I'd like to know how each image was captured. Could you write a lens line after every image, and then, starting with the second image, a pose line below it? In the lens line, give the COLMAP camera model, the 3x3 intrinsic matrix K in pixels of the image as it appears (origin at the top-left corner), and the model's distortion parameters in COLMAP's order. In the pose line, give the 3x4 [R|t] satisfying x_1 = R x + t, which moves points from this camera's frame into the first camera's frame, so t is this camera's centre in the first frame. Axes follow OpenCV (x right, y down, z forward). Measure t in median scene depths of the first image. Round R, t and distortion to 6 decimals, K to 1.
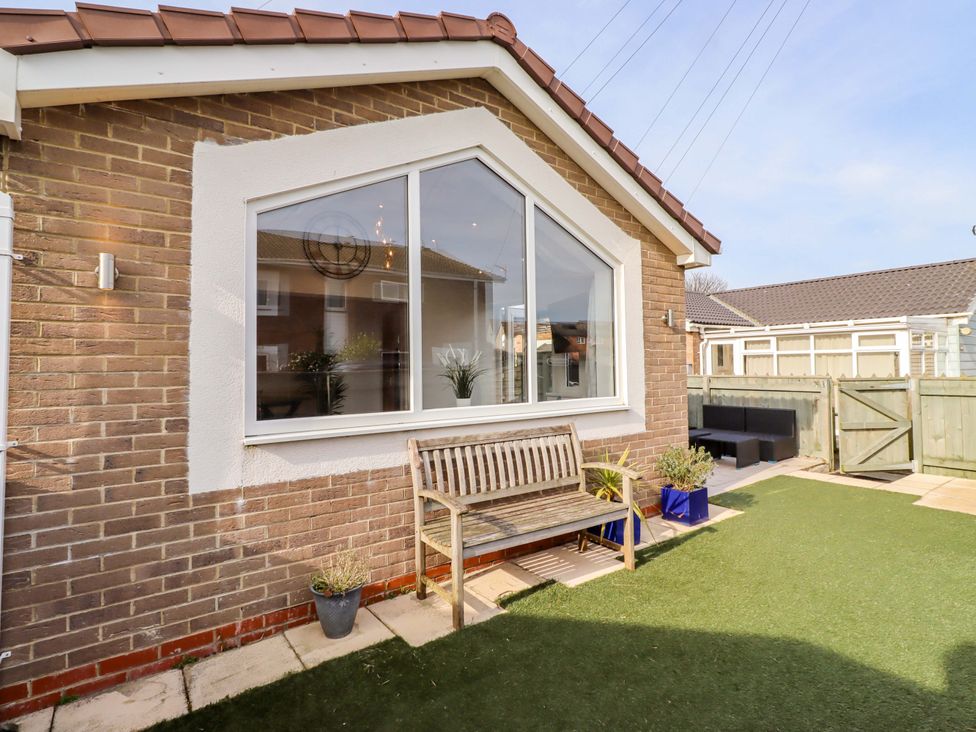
lens RADIAL K [[519.9, 0, 482.0], [0, 519.9, 351.4], [0, 0, 1]] dist [0.002520, 0.000007]
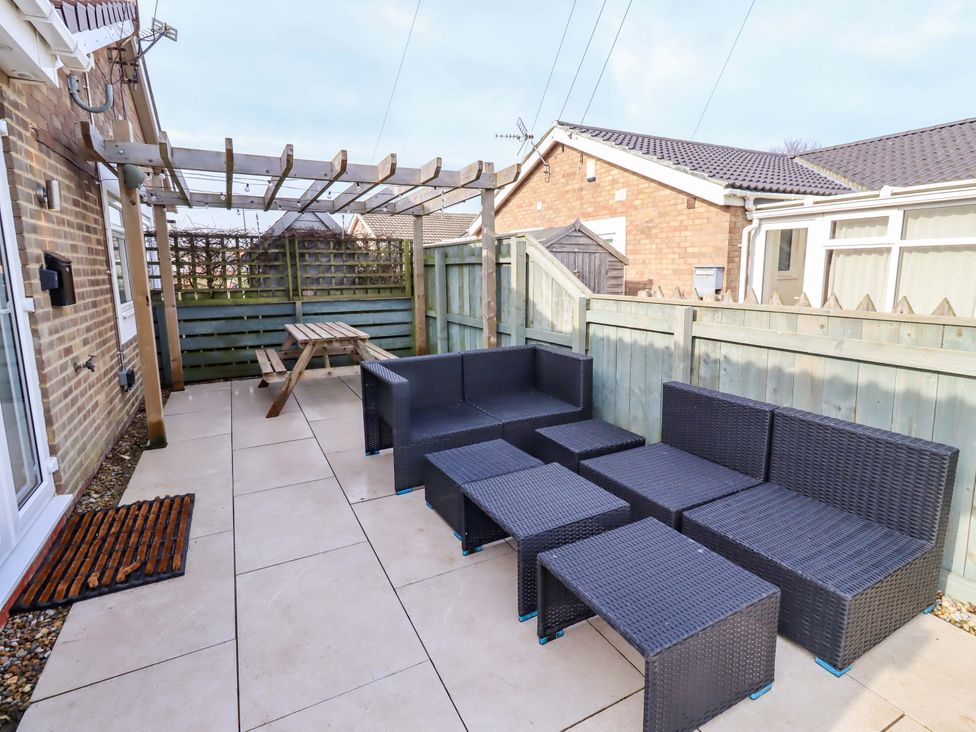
lens RADIAL K [[492.8, 0, 502.1], [0, 492.8, 345.9], [0, 0, 1]] dist [0.003805, -0.002421]
pose [[0.989564, 0.023410, -0.142179, 0.393670], [0.003655, 0.982319, 0.187181, 0.012403], [0.144048, -0.185747, 0.971982, 0.709352]]
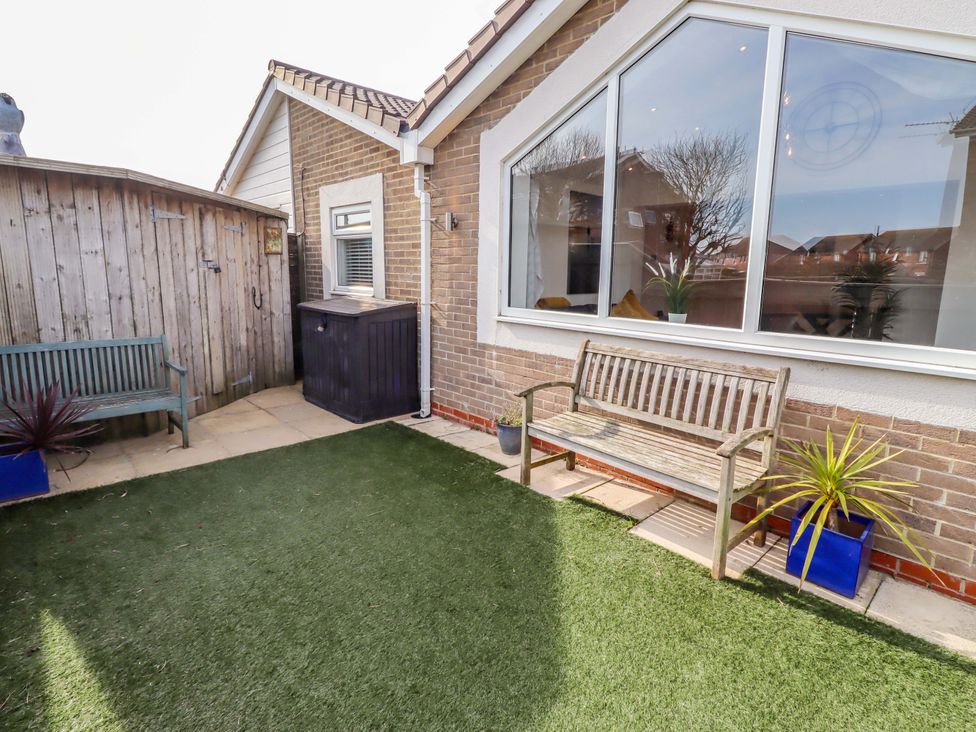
lens RADIAL K [[519.9, 0, 509.0], [0, 519.9, 354.0], [0, 0, 1]] dist [0.002520, 0.000007]
pose [[0.117288, 0.174859, -0.977583, 0.418316], [0.009767, 0.984126, 0.177201, -0.001666], [0.993050, -0.030332, 0.113718, 0.306218]]
